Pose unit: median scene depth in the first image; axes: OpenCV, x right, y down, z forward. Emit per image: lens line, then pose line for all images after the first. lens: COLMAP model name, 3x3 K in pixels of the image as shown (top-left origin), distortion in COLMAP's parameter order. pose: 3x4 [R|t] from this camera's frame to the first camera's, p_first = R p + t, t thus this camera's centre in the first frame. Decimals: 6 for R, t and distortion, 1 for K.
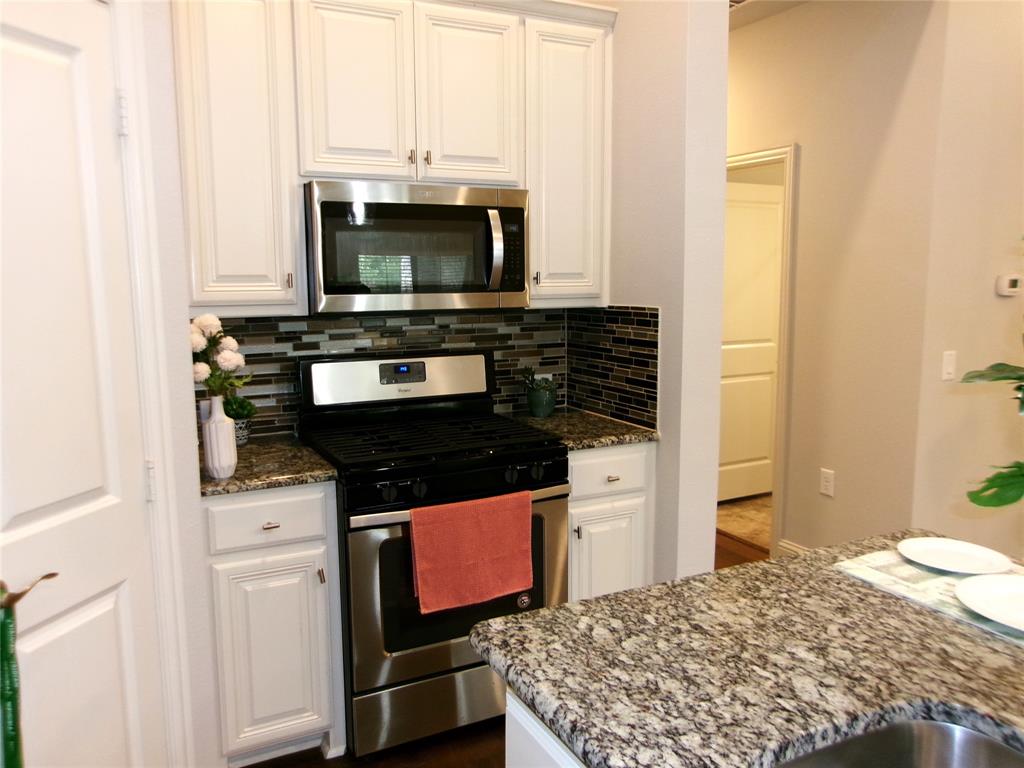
lens RADIAL K [[799.6, 0, 518.9], [0, 799.6, 388.7], [0, 0, 1]] dist [-0.033360, 0.071443]
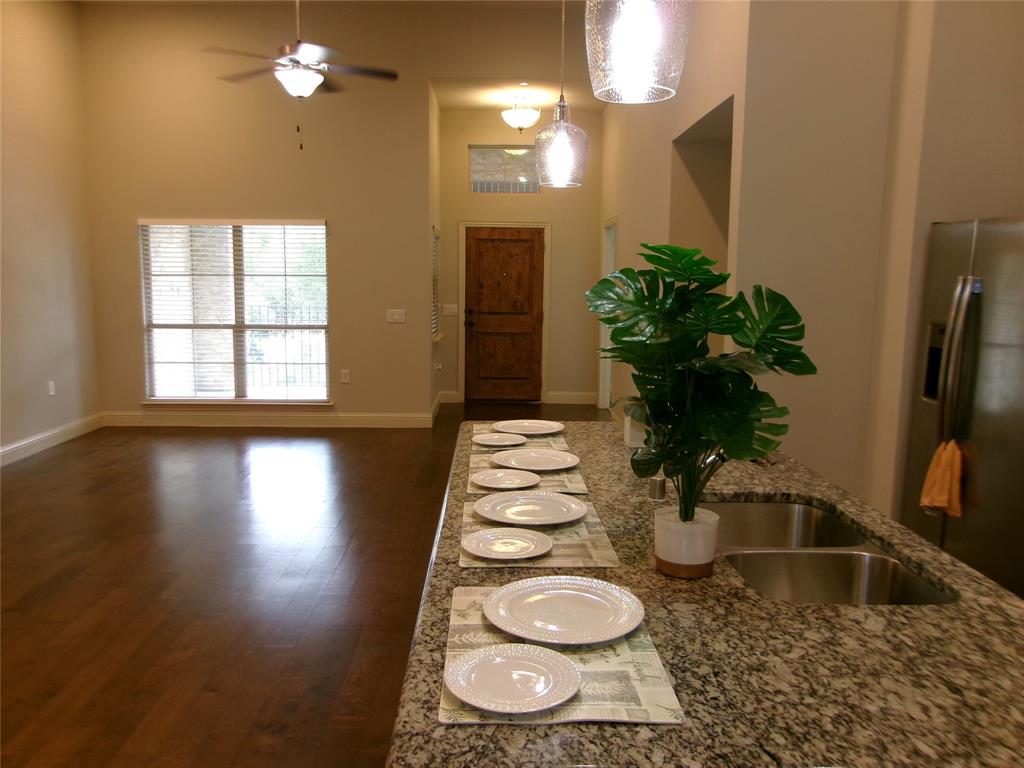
lens RADIAL K [[799.6, 0, 505.4], [0, 799.6, 379.7], [0, 0, 1]] dist [-0.033360, 0.071443]
pose [[-0.895608, -0.069740, 0.439343, 0.277208], [0.052713, 0.964038, 0.260485, -0.268771], [-0.441709, 0.256452, -0.859724, 1.728640]]
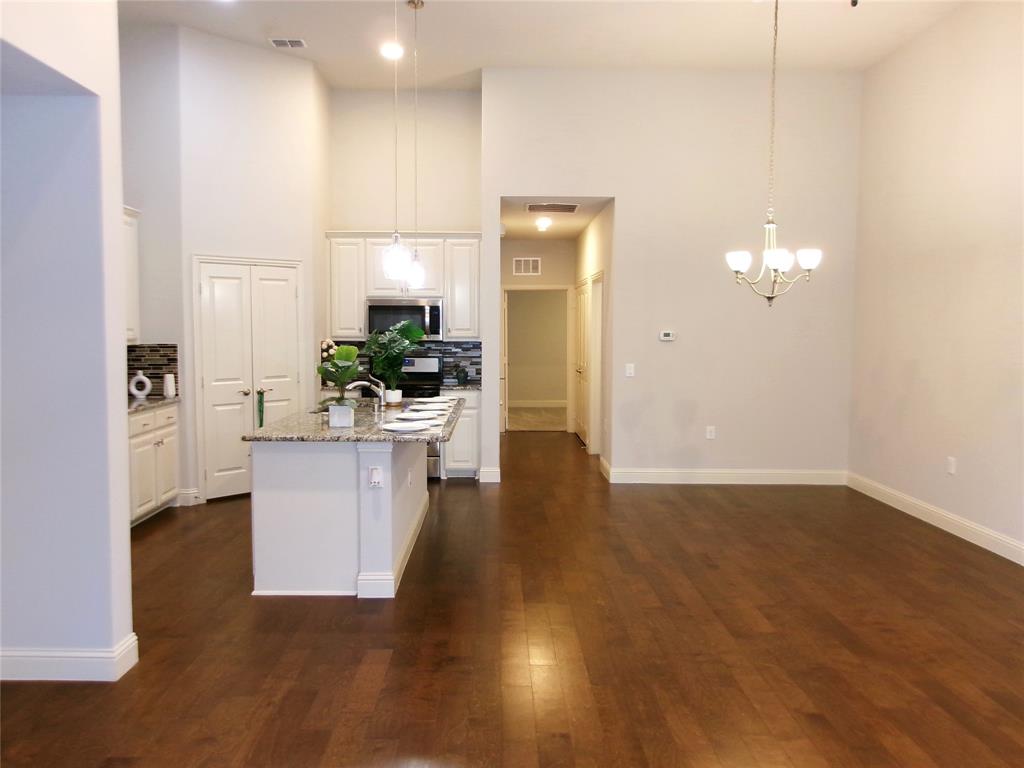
lens RADIAL K [[799.6, 0, 509.2], [0, 799.6, 382.2], [0, 0, 1]] dist [-0.033360, 0.071443]
pose [[0.892086, 0.040390, -0.450057, 2.912539], [-0.073403, 0.995721, -0.056137, 0.359937], [0.445864, 0.083115, 0.891233, -2.703516]]
